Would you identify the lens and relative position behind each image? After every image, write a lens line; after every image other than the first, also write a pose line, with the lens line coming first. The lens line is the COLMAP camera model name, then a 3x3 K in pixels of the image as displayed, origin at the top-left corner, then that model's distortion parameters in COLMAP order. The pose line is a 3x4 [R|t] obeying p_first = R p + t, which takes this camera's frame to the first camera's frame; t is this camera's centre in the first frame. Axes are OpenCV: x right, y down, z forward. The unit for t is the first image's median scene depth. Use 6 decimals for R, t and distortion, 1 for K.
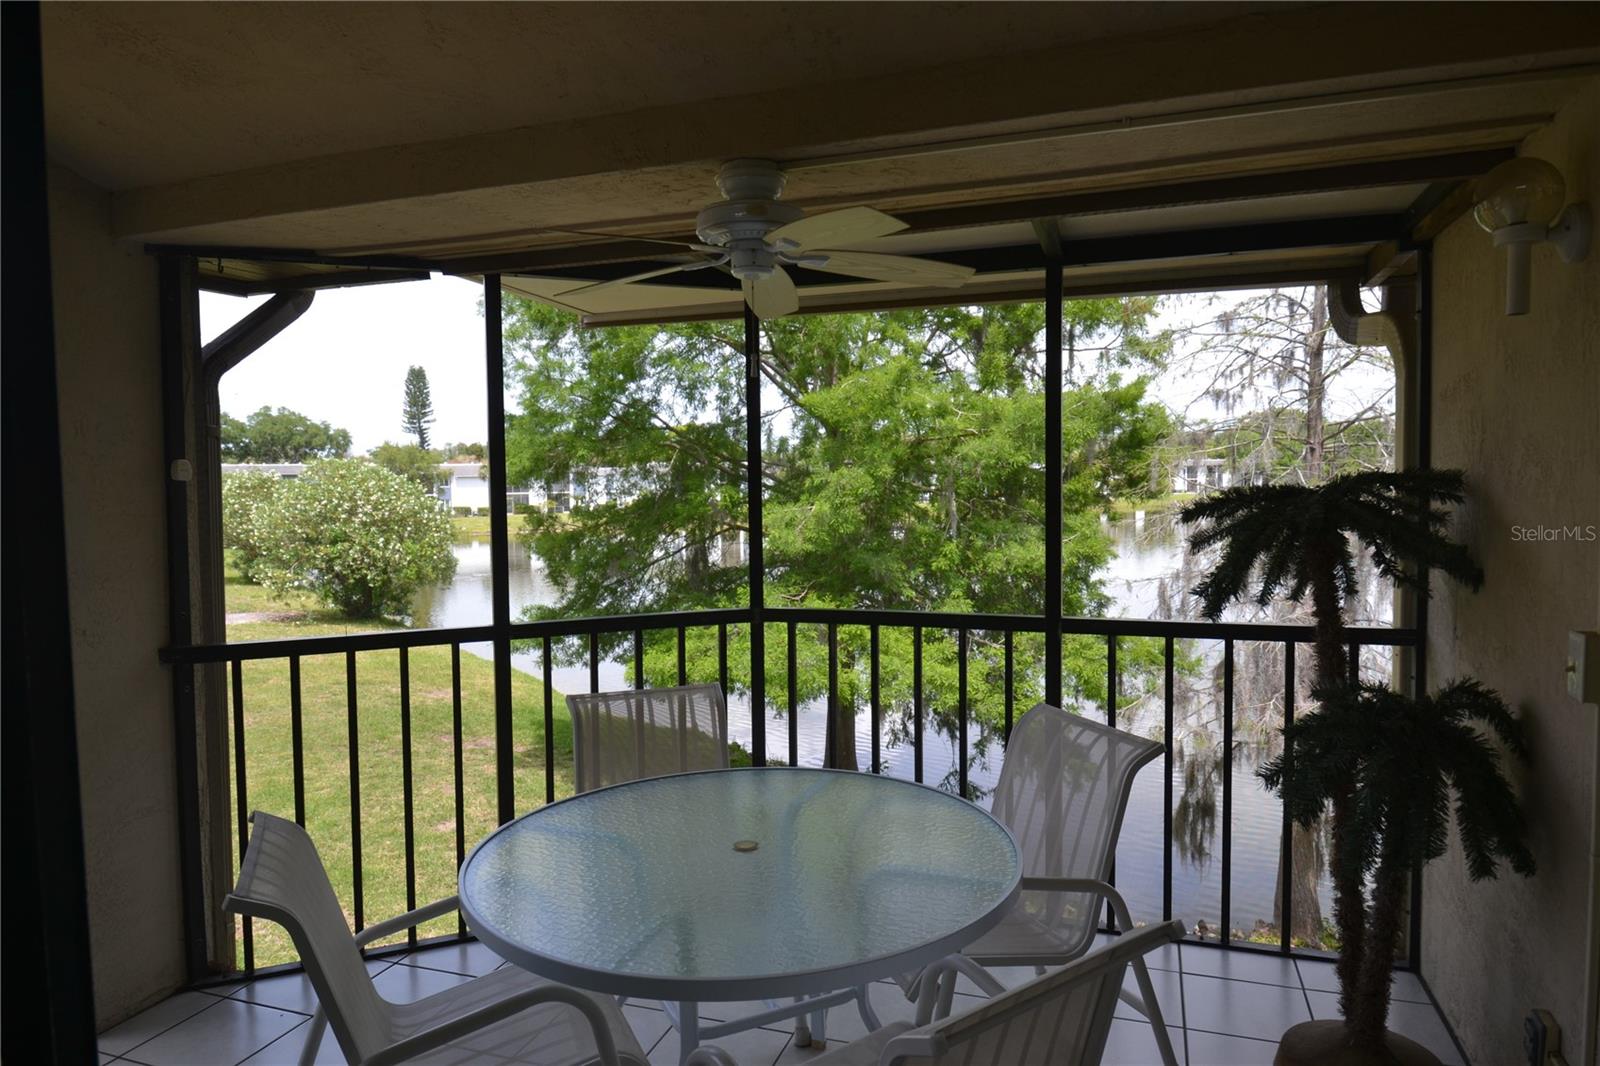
lens RADIAL K [[993.8, 0, 808.3], [0, 993.8, 542.7], [0, 0, 1]] dist [0.026656, -0.037613]
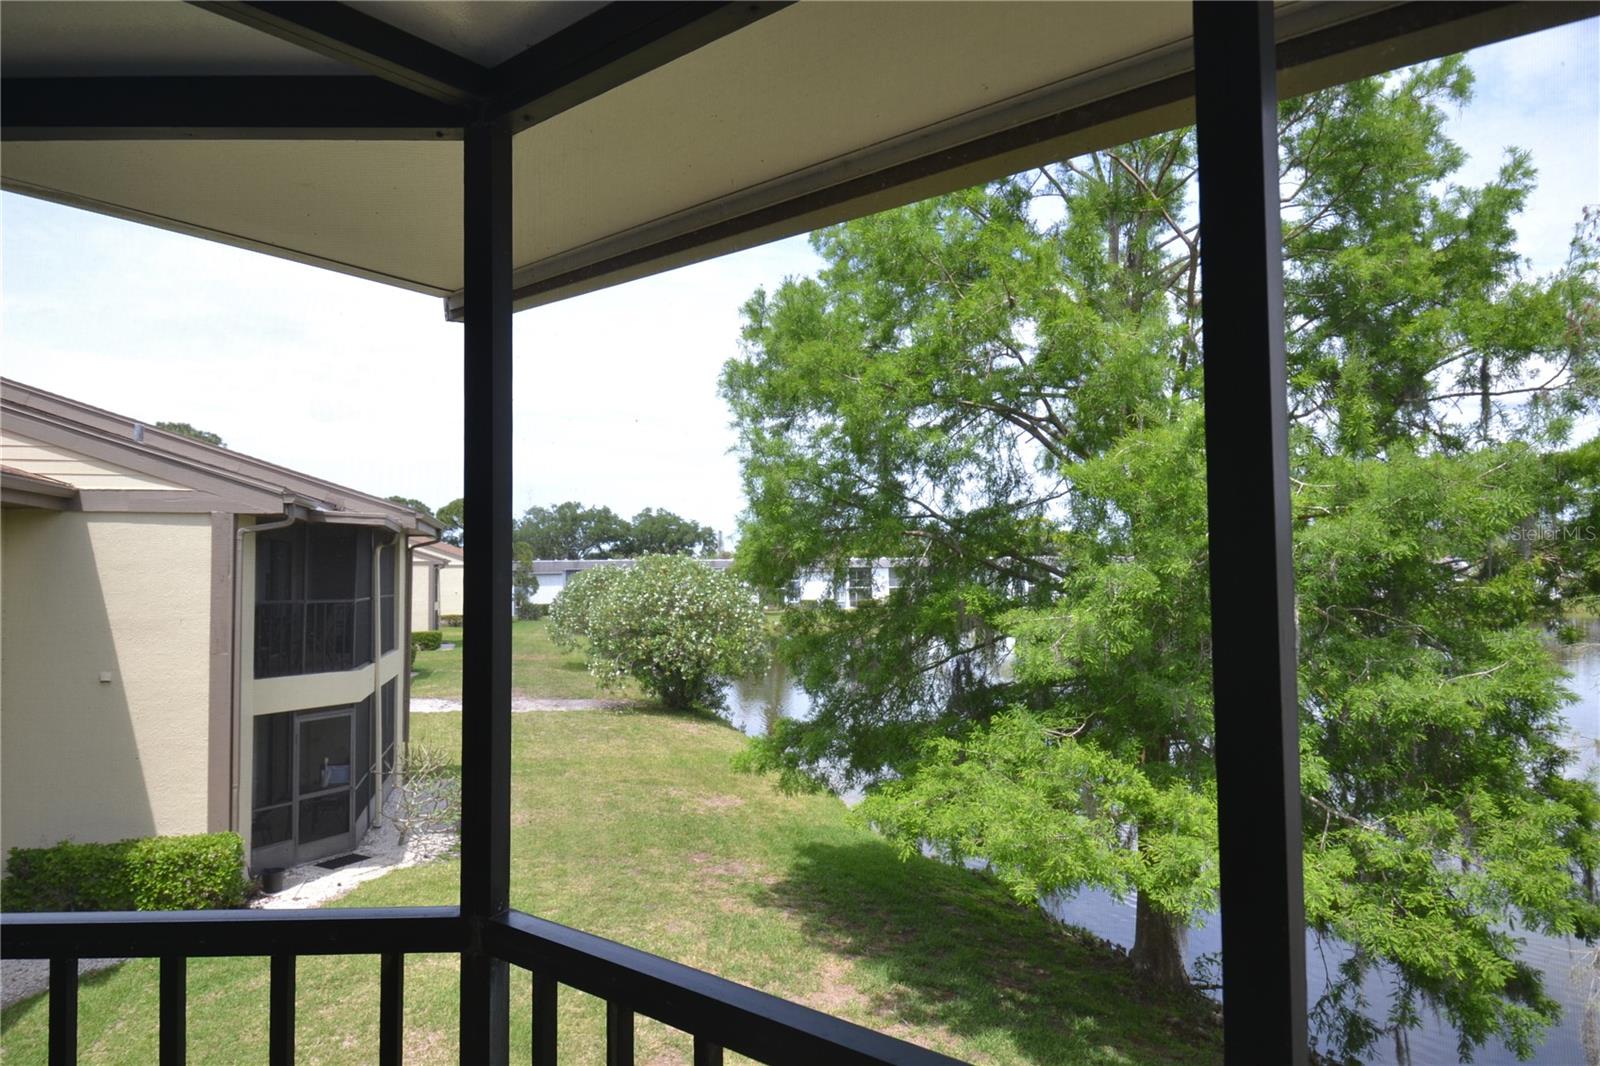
lens RADIAL K [[993.8, 0, 800.1], [0, 993.8, 533.8], [0, 0, 1]] dist [0.026656, -0.037613]
pose [[0.936817, -0.010809, -0.349654, 0.058293], [-0.025309, 0.994809, -0.098564, -0.014980], [0.348904, 0.101186, 0.931680, 0.191817]]
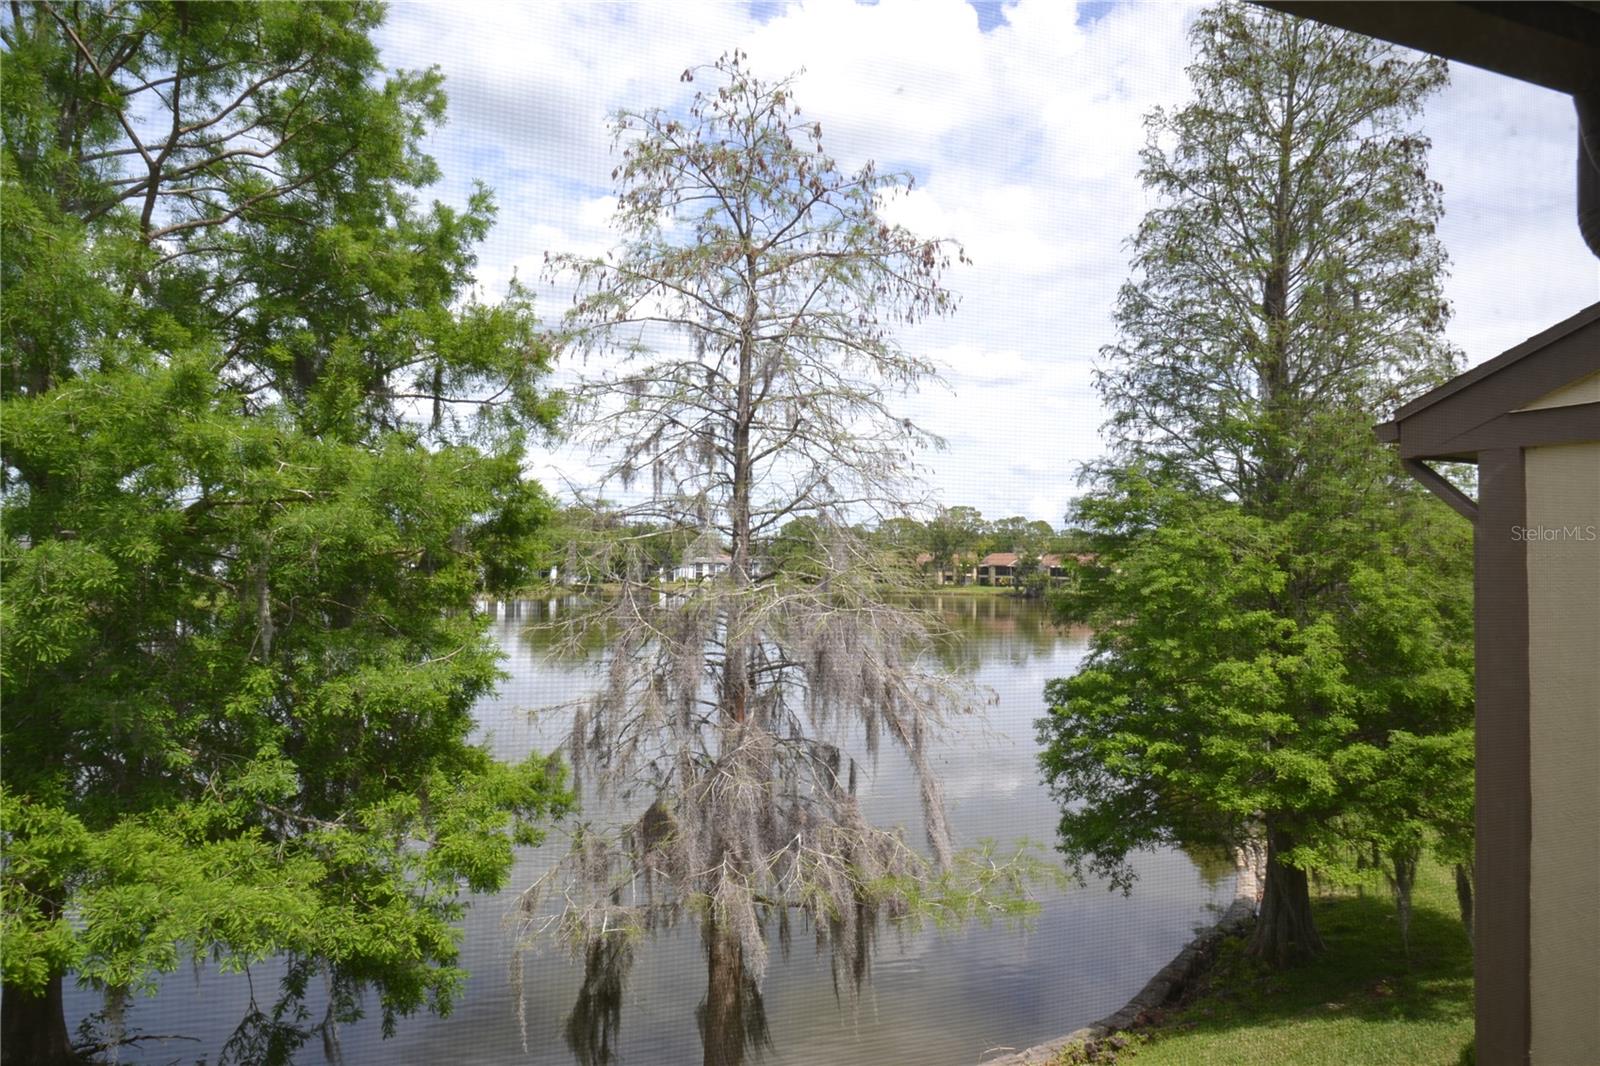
lens RADIAL K [[993.8, 0, 797.5], [0, 993.8, 528.4], [0, 0, 1]] dist [0.026656, -0.037613]
pose [[0.784973, 0.047583, 0.617701, 0.014431], [0.018289, 0.994832, -0.099876, -0.016117], [-0.619261, 0.089697, 0.780045, 0.254873]]
